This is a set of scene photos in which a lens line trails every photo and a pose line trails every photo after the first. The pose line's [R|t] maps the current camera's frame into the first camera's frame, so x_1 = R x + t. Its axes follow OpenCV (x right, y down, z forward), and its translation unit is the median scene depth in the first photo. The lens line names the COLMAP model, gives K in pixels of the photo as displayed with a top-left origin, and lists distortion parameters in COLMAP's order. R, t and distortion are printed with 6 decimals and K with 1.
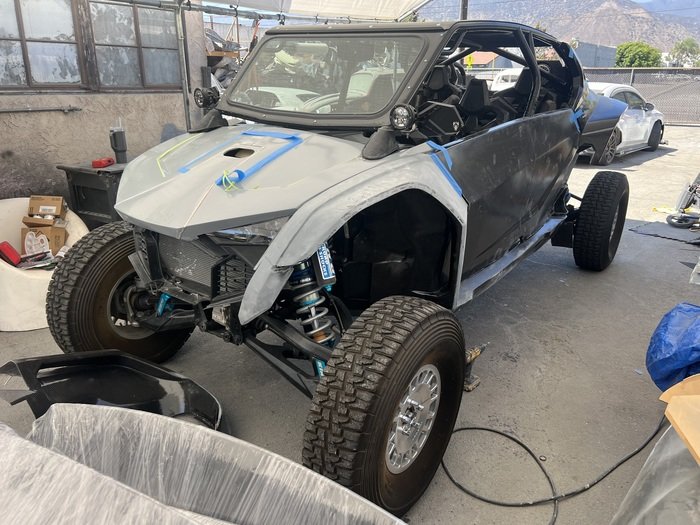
lens RADIAL K [[521.1, 0, 347.9], [0, 521.1, 260.9], [0, 0, 1]] dist [0.016482, -0.022624]
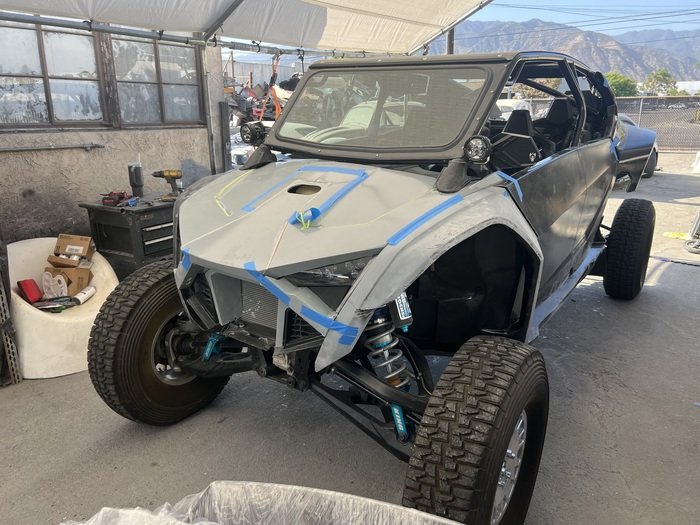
lens RADIAL K [[521.1, 0, 352.9], [0, 521.1, 265.8], [0, 0, 1]] dist [0.016482, -0.022624]
pose [[0.999517, -0.021365, 0.022556, -0.105967], [0.022445, 0.998559, -0.048747, -0.013031], [-0.021482, 0.049230, 0.998556, 0.035831]]
